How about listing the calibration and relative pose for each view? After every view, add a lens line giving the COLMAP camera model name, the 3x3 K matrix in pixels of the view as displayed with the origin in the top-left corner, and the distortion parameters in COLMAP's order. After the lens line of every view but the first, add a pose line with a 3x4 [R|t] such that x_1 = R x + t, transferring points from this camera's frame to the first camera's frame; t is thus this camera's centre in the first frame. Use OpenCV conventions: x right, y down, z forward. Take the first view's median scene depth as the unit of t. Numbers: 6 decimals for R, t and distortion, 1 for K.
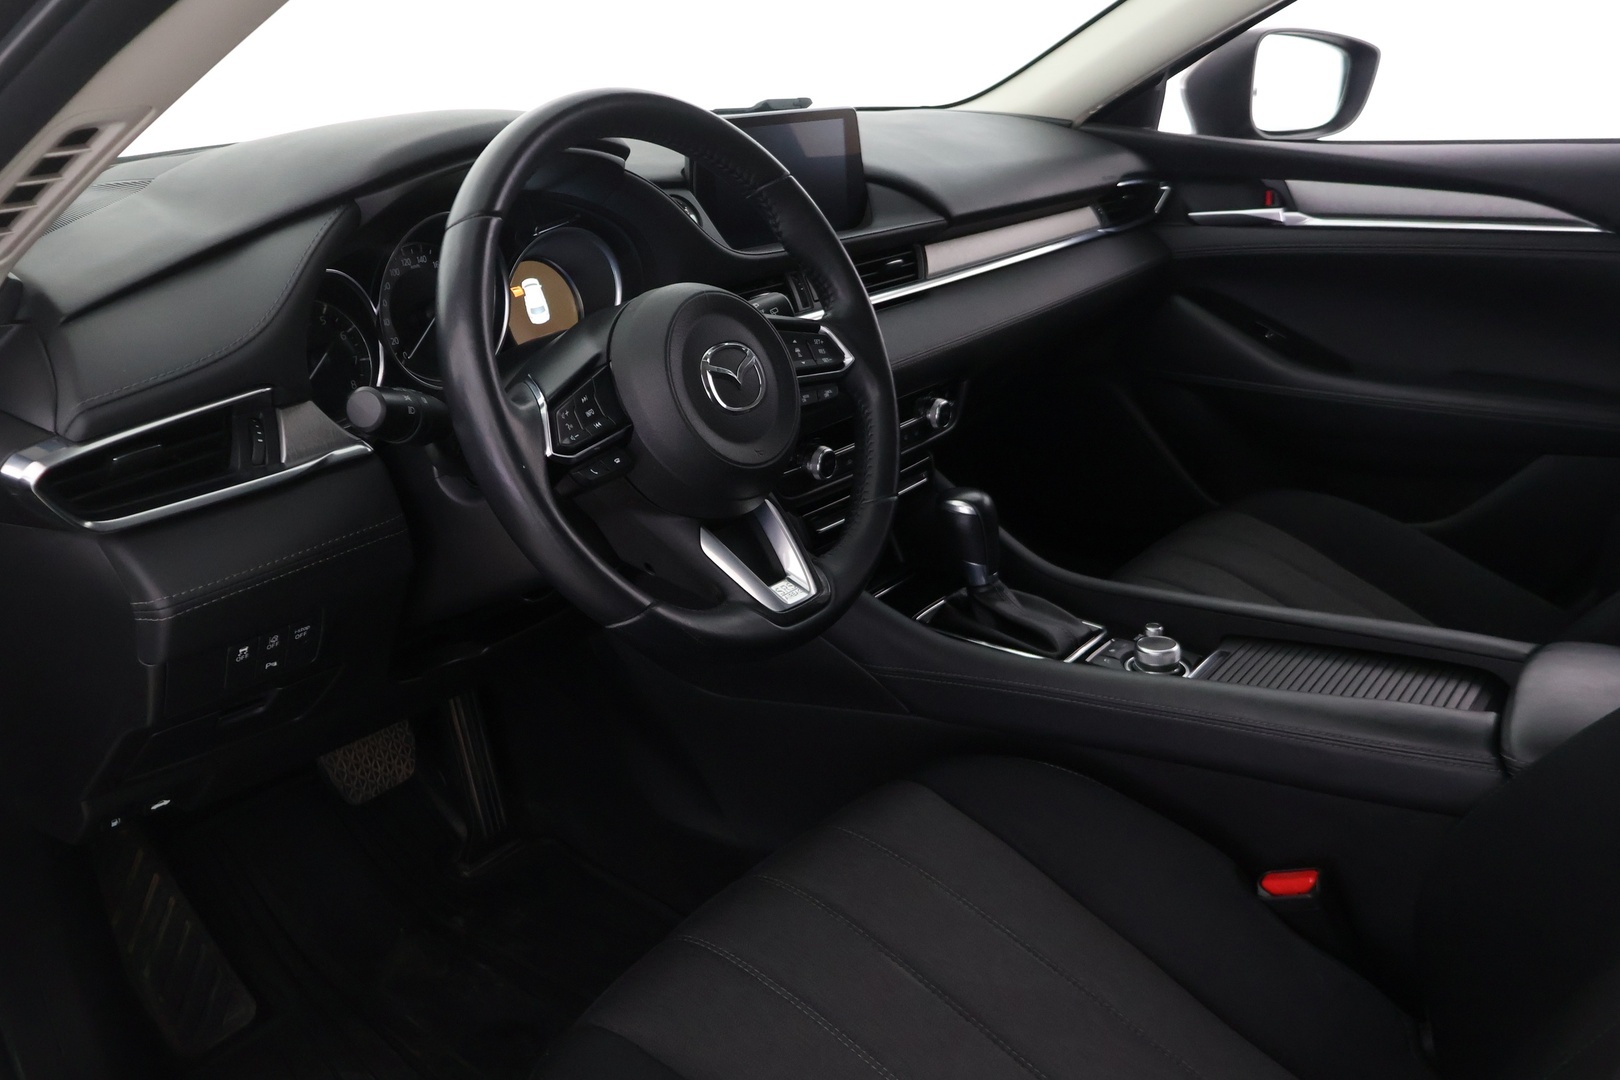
lens RADIAL K [[1343.5, 0, 814.8], [0, 1343.5, 535.7], [0, 0, 1]] dist [-0.015641, 0.024519]
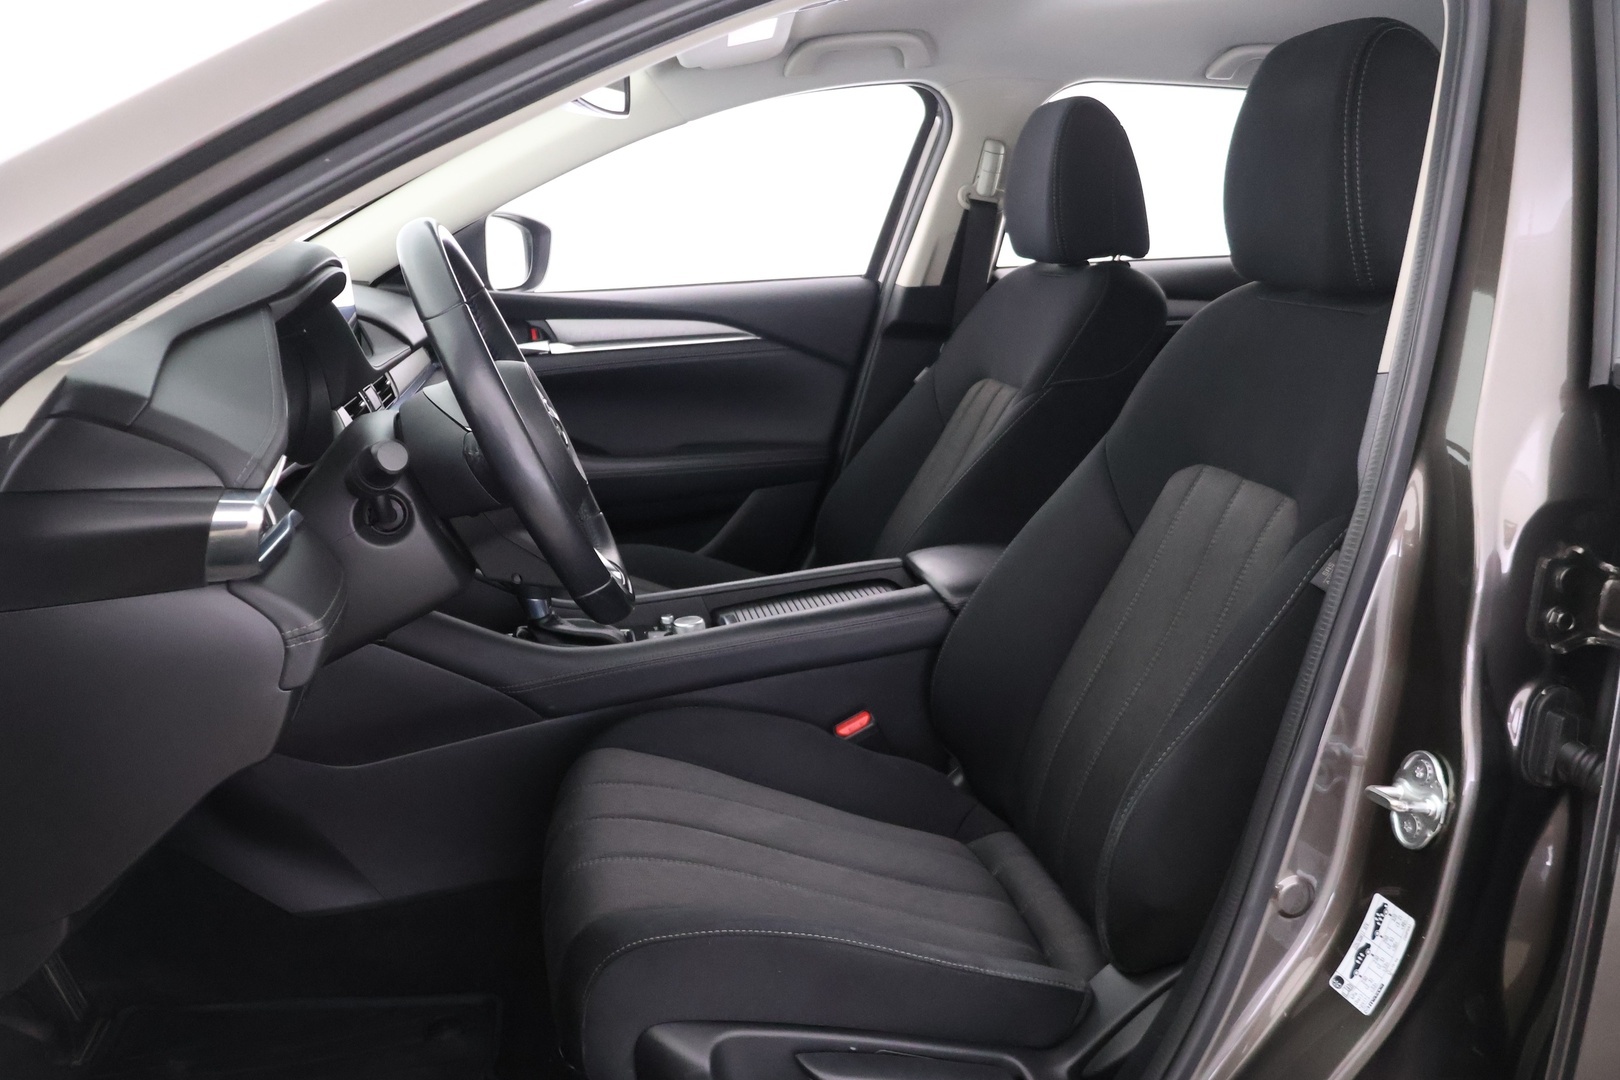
lens RADIAL K [[1343.5, 0, 807.0], [0, 1343.5, 540.1], [0, 0, 1]] dist [-0.015641, 0.024519]
pose [[0.685541, -0.154407, 0.711472, -0.462432], [0.255391, 0.966152, -0.036405, 0.059450], [-0.681769, 0.206660, 0.701771, -0.056282]]
